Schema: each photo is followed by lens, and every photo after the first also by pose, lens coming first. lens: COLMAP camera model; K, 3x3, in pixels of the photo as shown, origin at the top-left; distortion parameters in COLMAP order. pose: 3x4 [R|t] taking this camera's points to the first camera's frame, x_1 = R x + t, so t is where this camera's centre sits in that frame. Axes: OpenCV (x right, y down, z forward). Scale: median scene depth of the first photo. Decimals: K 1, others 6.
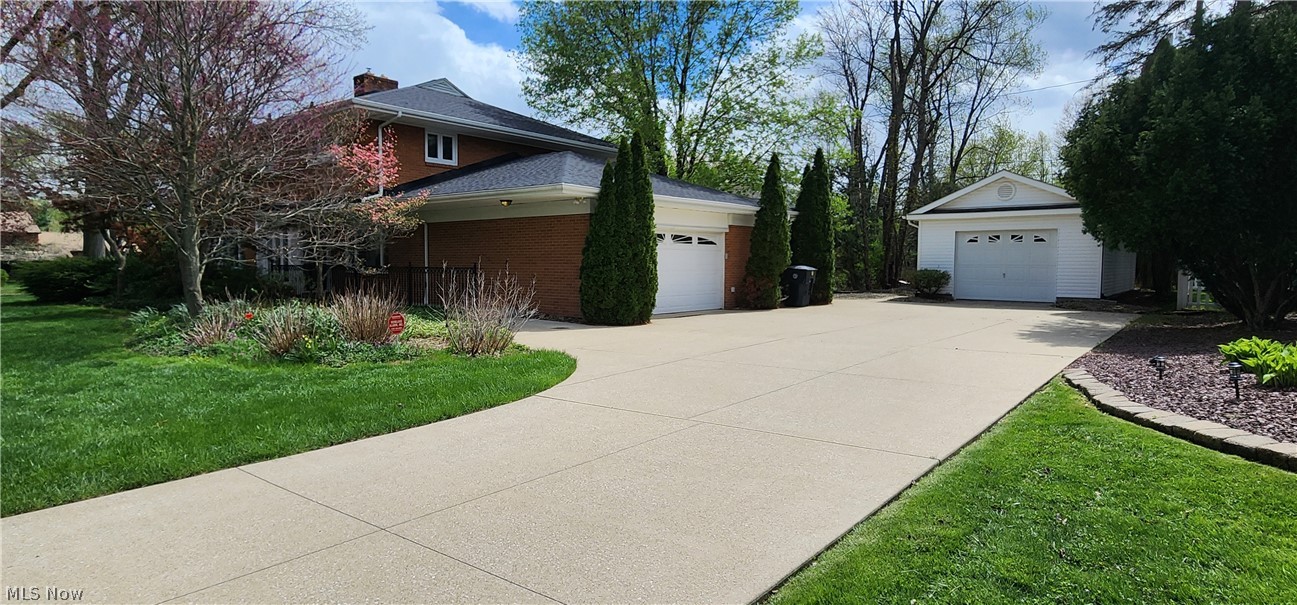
lens RADIAL K [[681.2, 0, 657.8], [0, 681.2, 305.2], [0, 0, 1]] dist [0.000819, -0.001366]
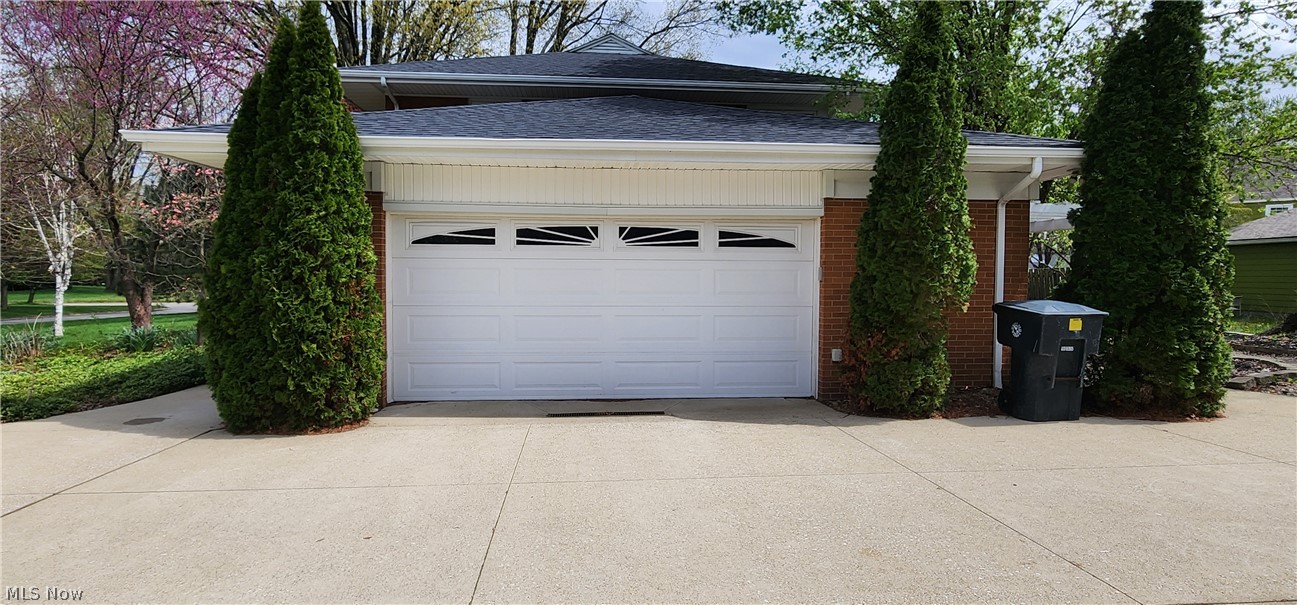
lens RADIAL K [[681.2, 0, 677.9], [0, 681.2, 306.0], [0, 0, 1]] dist [0.000819, -0.001366]
pose [[0.699770, 0.034693, -0.713525, 0.340048], [-0.046595, 0.998910, 0.002872, -0.049373], [0.712847, 0.031237, 0.700623, 0.648040]]
